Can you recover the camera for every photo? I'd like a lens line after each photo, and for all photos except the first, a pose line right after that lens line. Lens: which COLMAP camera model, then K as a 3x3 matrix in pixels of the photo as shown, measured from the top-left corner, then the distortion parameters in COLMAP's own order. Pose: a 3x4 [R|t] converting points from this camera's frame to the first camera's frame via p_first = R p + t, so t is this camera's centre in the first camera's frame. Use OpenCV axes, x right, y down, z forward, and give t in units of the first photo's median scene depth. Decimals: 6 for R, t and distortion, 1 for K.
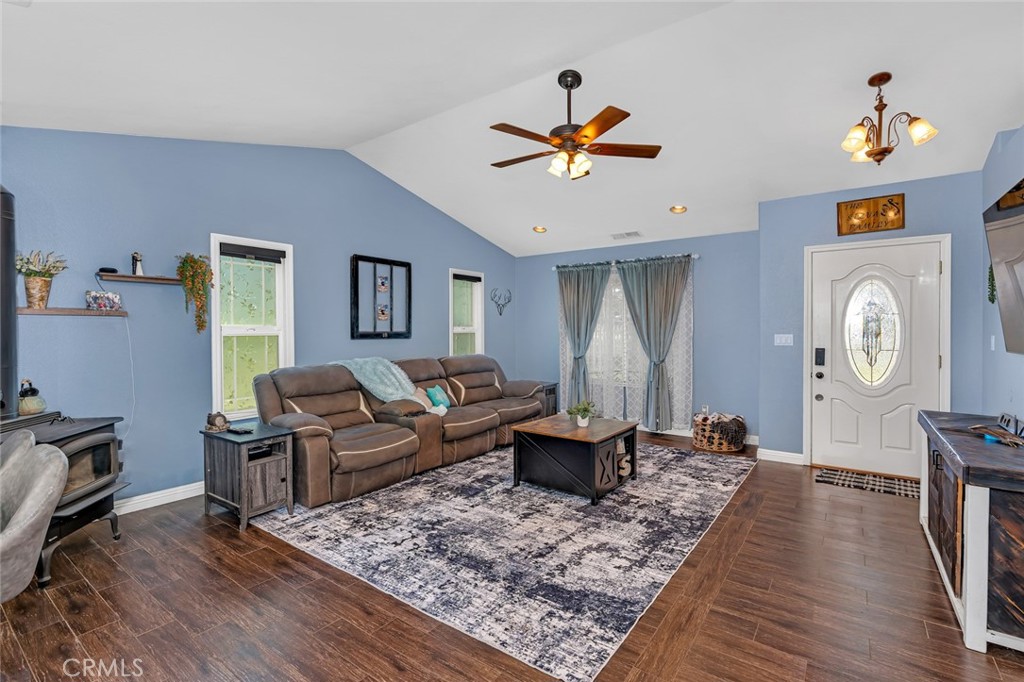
lens RADIAL K [[475.3, 0, 515.2], [0, 475.3, 340.0], [0, 0, 1]] dist [-0.005926, 0.001092]
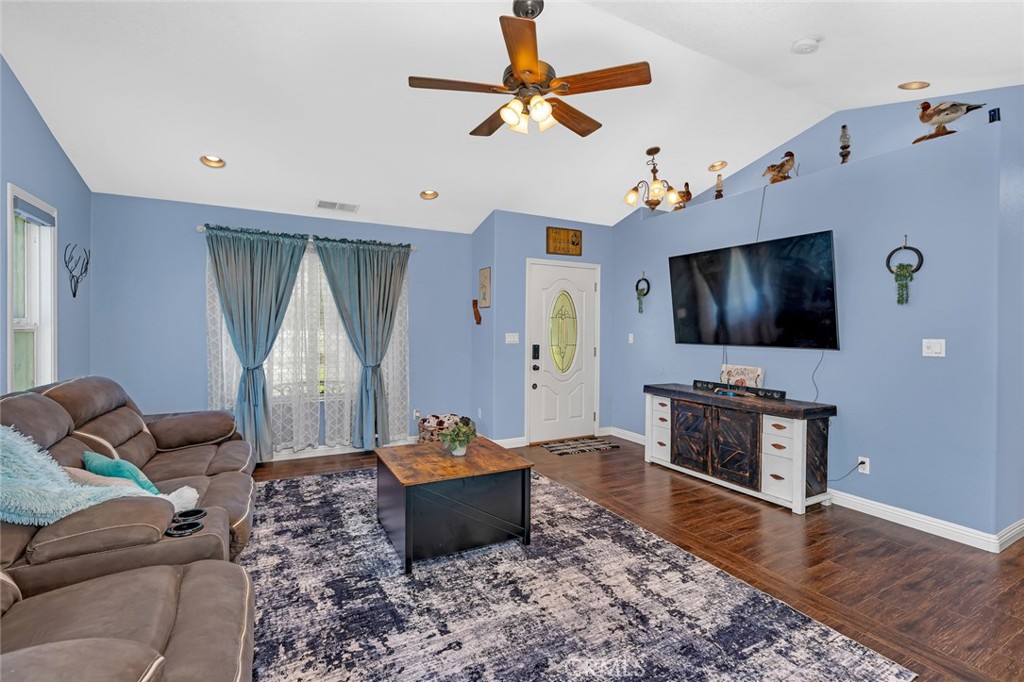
lens RADIAL K [[475.3, 0, 513.7], [0, 475.3, 336.6], [0, 0, 1]] dist [-0.005926, 0.001092]
pose [[0.413205, -0.008444, 0.910599, -0.596324], [0.011693, 0.999924, 0.003966, -0.011457], [-0.910563, 0.009009, 0.413273, 0.700672]]
